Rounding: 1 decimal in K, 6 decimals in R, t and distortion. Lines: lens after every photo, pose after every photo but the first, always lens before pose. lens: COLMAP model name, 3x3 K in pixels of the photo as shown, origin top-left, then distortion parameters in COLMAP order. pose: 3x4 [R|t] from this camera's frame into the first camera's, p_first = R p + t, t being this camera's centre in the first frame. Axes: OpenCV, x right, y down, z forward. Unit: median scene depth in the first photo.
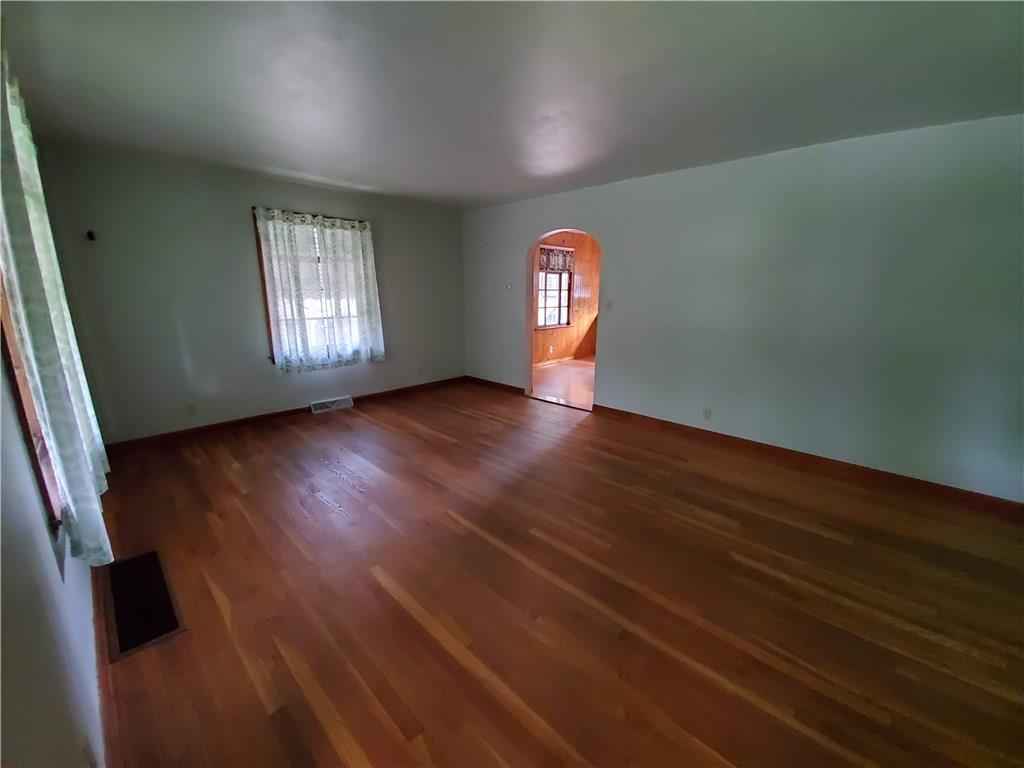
lens RADIAL K [[408.5, 0, 513.3], [0, 408.5, 386.4], [0, 0, 1]] dist [-0.000529, -0.000622]
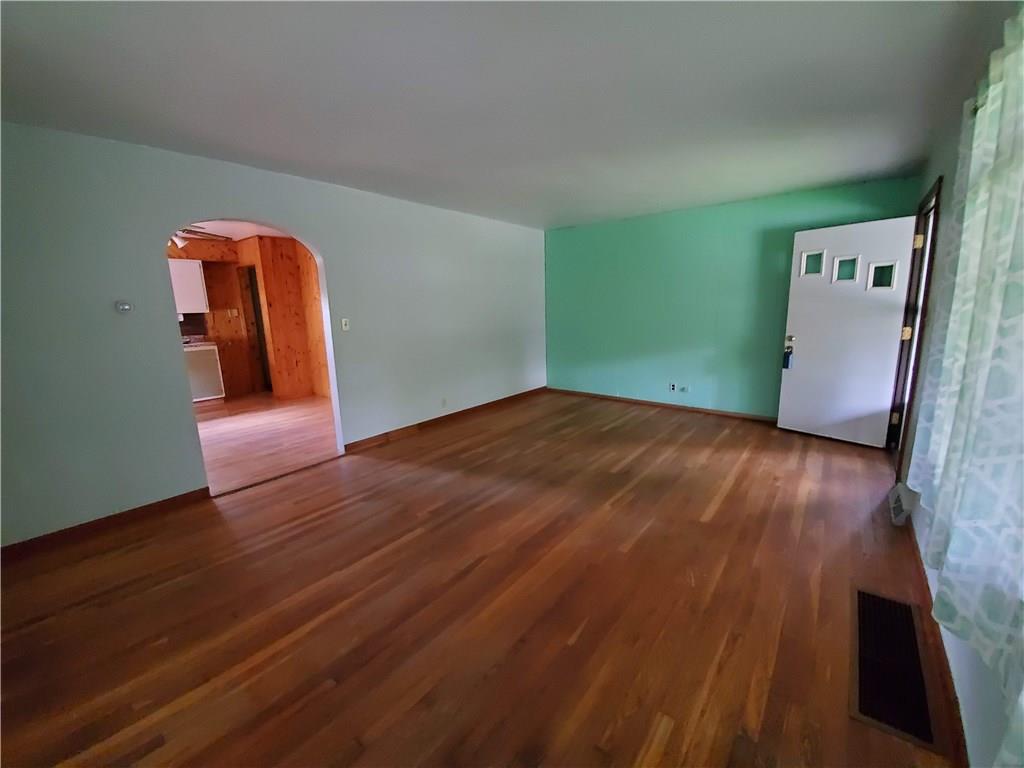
lens RADIAL K [[408.5, 0, 528.9], [0, 408.5, 382.2], [0, 0, 1]] dist [-0.000529, -0.000622]
pose [[-0.112575, -0.190225, 0.975265, -0.401842], [0.256089, 0.942792, 0.213452, -0.100507], [-0.960076, 0.273784, -0.057420, 0.420031]]
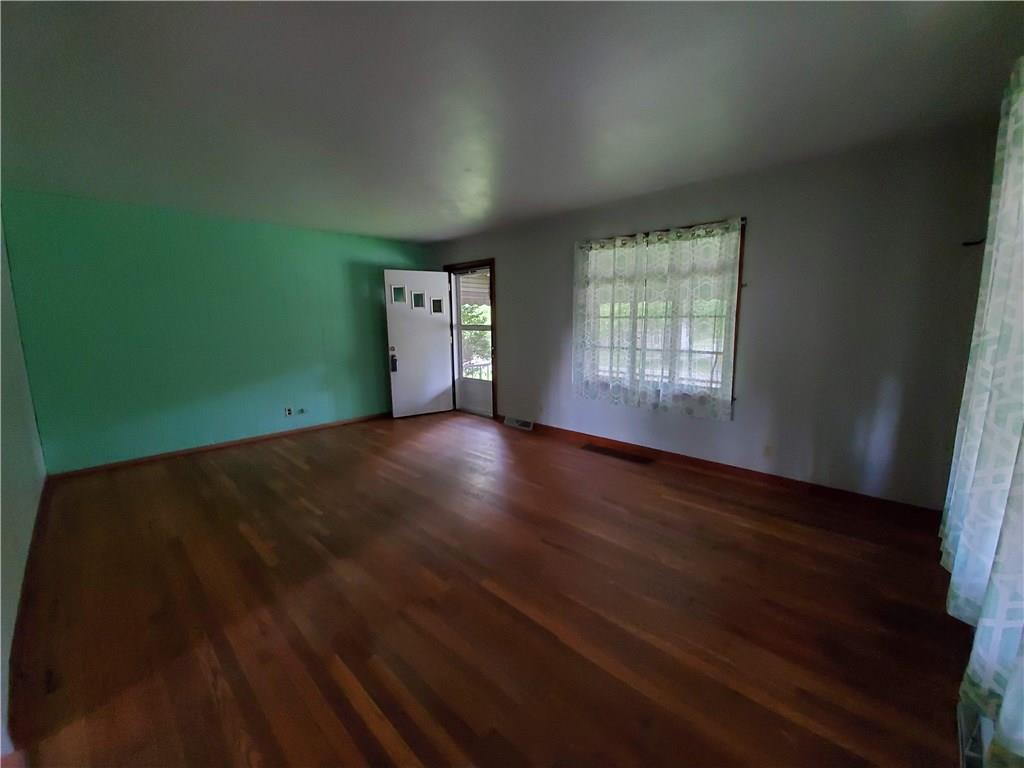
lens RADIAL K [[408.5, 0, 513.2], [0, 408.5, 379.8], [0, 0, 1]] dist [-0.000529, -0.000622]
pose [[-0.999932, 0.003631, -0.011112, -0.091526], [-0.000866, 0.924921, 0.380159, -0.176080], [0.011658, 0.380143, -0.924854, 0.738699]]
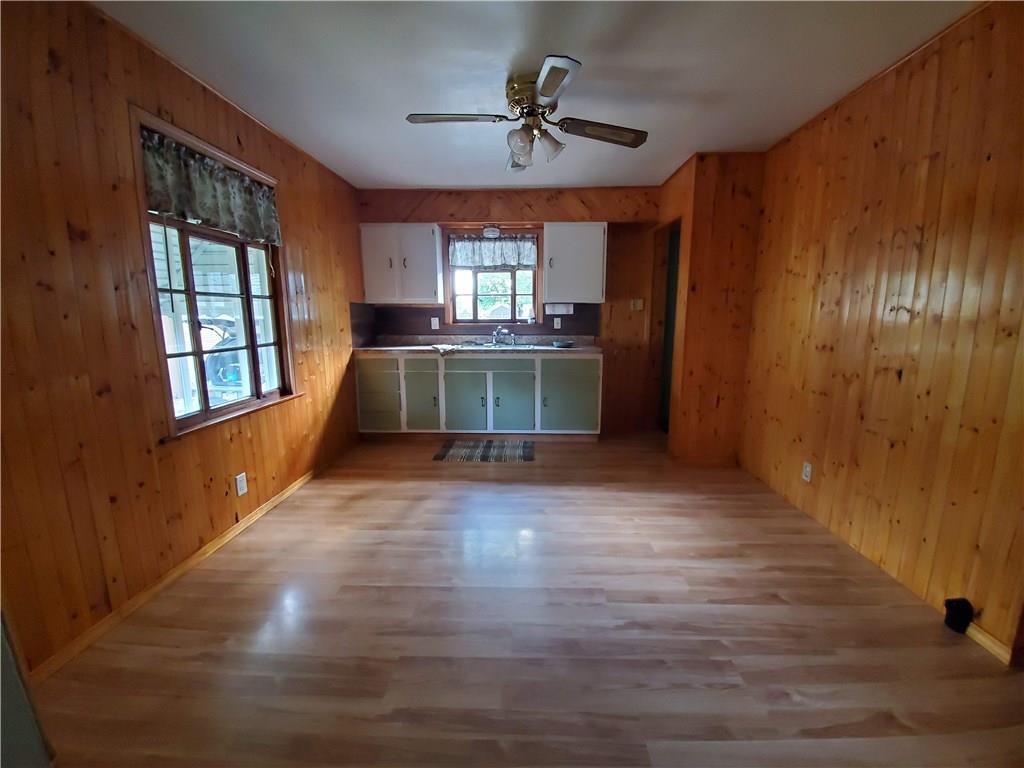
lens RADIAL K [[408.5, 0, 516.7], [0, 408.5, 379.3], [0, 0, 1]] dist [-0.000529, -0.000622]
pose [[0.741998, -0.112670, 0.660867, 0.052699], [0.162422, 0.986620, -0.014154, -0.133958], [-0.650429, 0.117842, 0.750370, 0.638543]]
